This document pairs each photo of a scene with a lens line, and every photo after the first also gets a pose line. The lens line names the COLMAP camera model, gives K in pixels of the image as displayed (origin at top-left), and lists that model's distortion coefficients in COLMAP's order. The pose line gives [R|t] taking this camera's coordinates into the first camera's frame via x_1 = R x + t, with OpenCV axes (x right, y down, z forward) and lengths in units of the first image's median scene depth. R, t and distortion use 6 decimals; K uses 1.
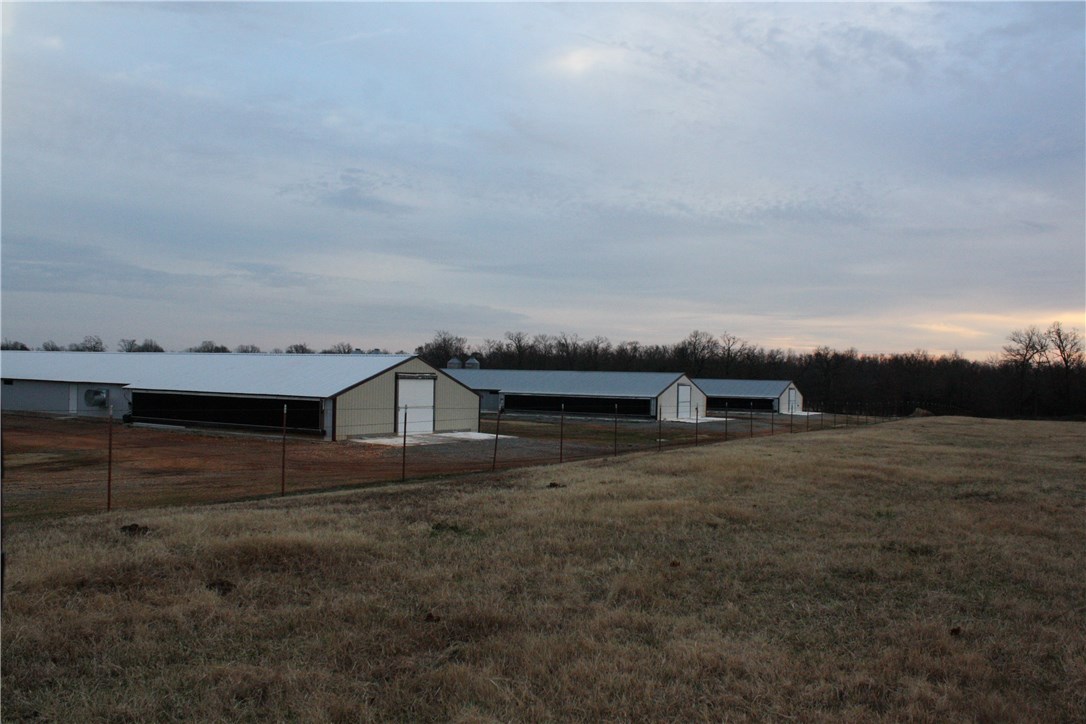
lens RADIAL K [[964.0, 0, 543.0], [0, 964.0, 362.0], [0, 0, 1]] dist [-0.138698, 0.201946]
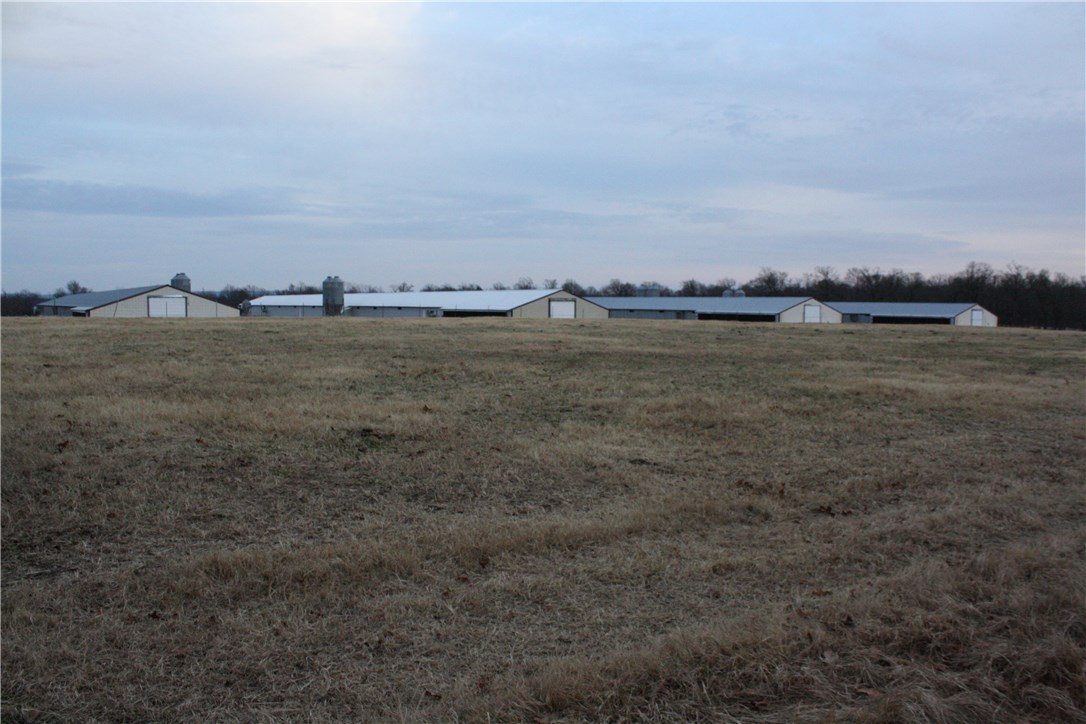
lens RADIAL K [[964.0, 0, 543.0], [0, 964.0, 362.0], [0, 0, 1]] dist [-0.138698, 0.201946]
pose [[0.904276, 0.009212, -0.426849, 0.664973], [0.020202, 0.997724, 0.064331, 0.013940], [0.426470, -0.066796, 0.902032, -0.802670]]
